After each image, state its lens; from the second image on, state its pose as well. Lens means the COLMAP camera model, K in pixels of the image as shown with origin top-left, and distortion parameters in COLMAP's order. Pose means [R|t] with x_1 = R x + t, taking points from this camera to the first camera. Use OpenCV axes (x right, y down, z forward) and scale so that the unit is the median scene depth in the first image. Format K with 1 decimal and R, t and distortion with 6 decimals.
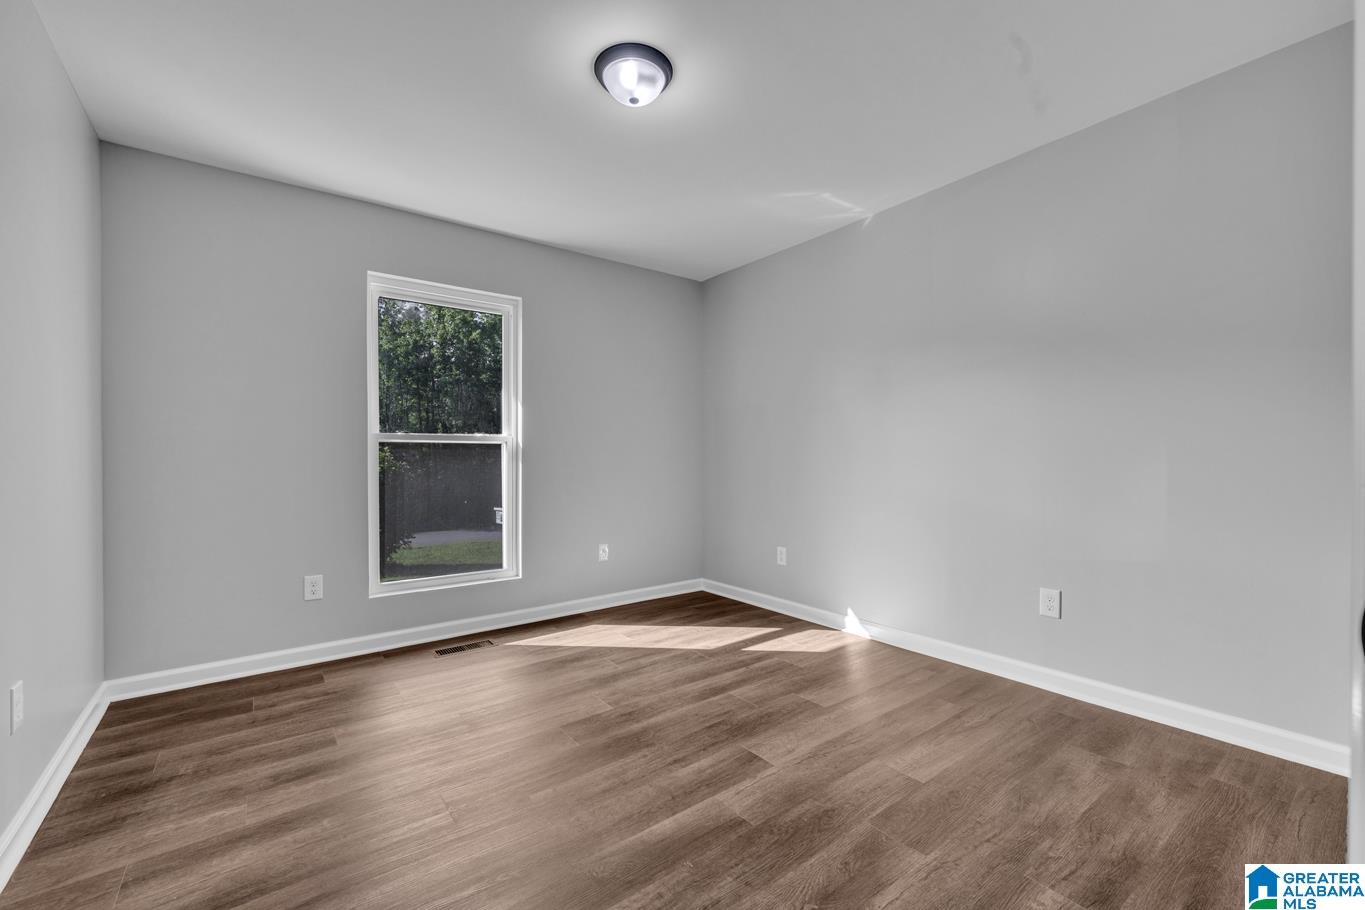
lens RADIAL K [[539.1, 0, 681.3], [0, 539.1, 460.6], [0, 0, 1]] dist [-0.001691, -0.000421]
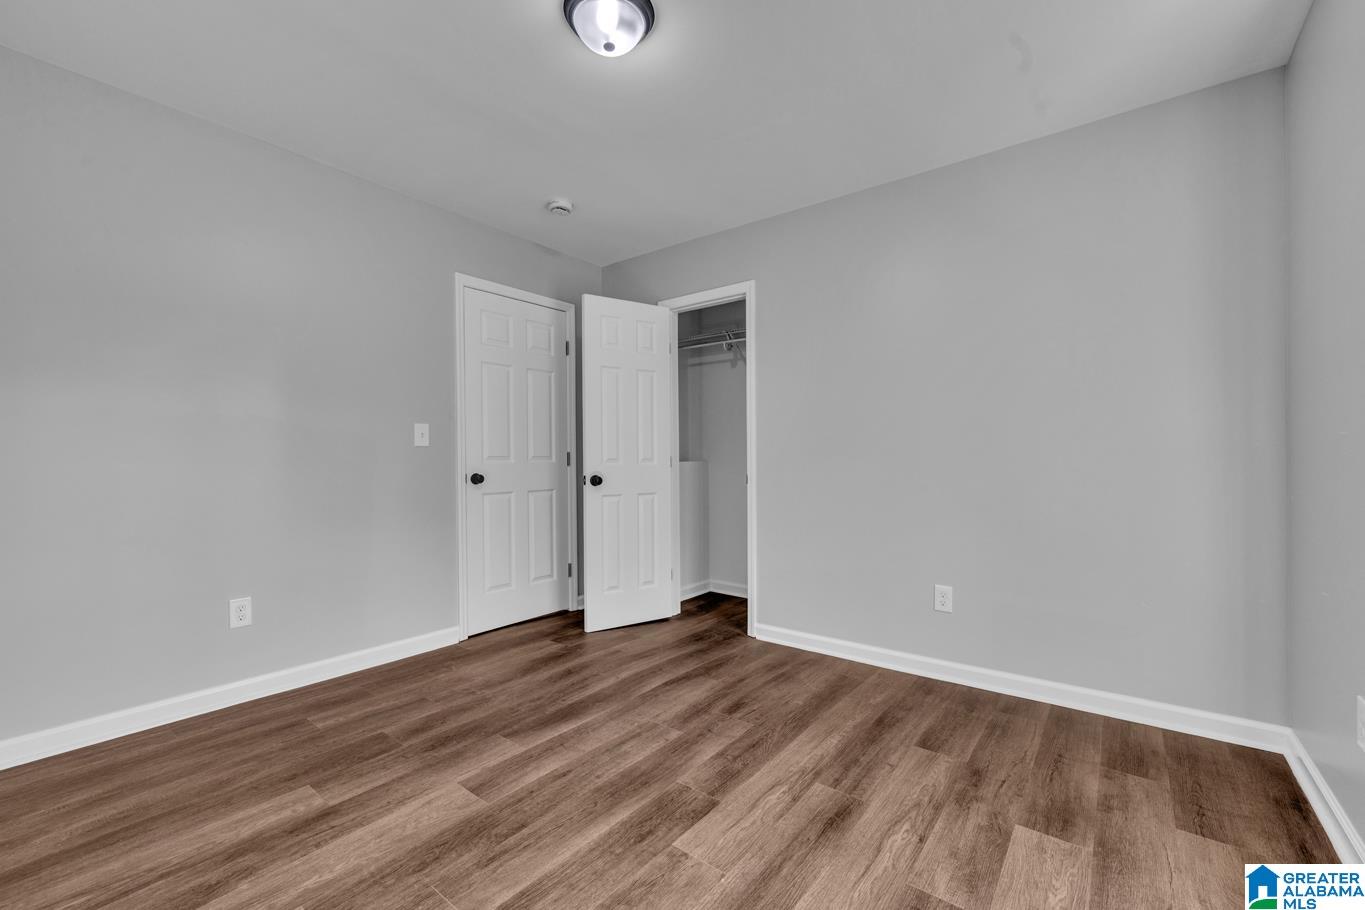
lens RADIAL K [[539.1, 0, 681.3], [0, 539.1, 460.6], [0, 0, 1]] dist [-0.001691, -0.000421]
pose [[-0.963532, 0.007182, -0.267498, 0.040769], [0.004216, 0.999923, 0.011663, -0.012610], [0.267562, 0.010110, -0.963488, 1.994880]]
